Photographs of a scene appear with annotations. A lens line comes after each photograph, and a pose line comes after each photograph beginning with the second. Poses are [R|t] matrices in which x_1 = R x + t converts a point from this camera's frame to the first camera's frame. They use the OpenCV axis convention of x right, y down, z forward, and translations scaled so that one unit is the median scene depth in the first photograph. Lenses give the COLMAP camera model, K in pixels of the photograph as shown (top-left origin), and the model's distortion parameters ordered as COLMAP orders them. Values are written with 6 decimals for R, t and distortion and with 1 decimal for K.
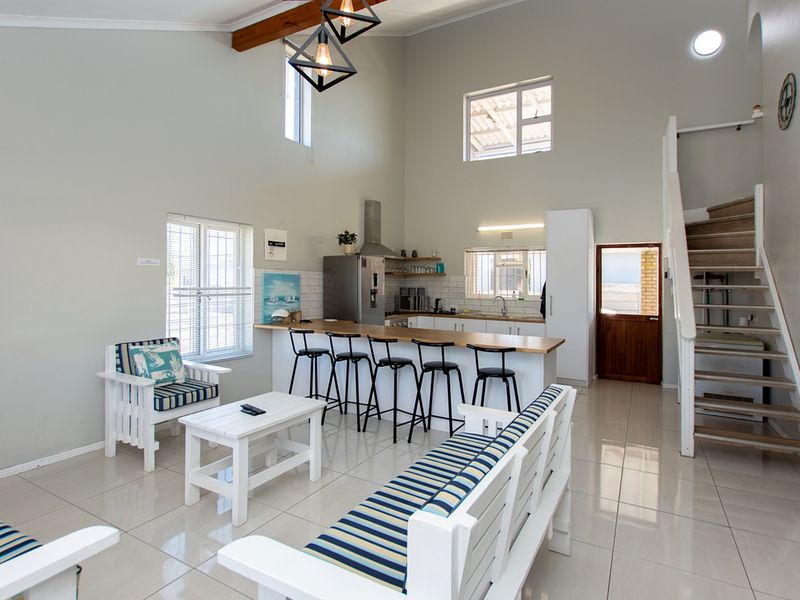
lens RADIAL K [[419.9, 0, 389.5], [0, 419.9, 285.0], [0, 0, 1]] dist [0.001665, 0.000512]
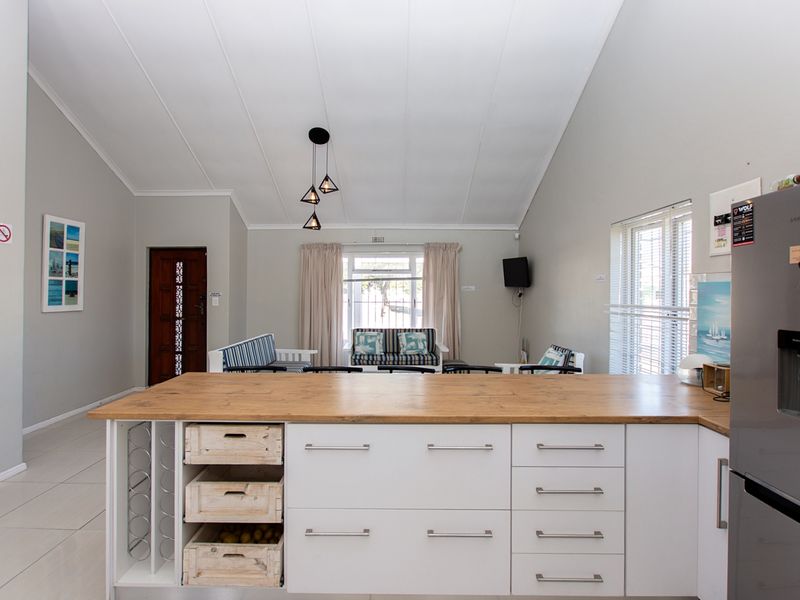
lens RADIAL K [[419.9, 0, 389.5], [0, 419.9, 285.0], [0, 0, 1]] dist [0.001665, 0.000512]
pose [[-0.869957, -0.028398, -0.492309, 0.290979], [-0.021545, 0.999576, -0.019588, -0.005818], [0.492656, -0.006434, -0.870200, 1.233806]]
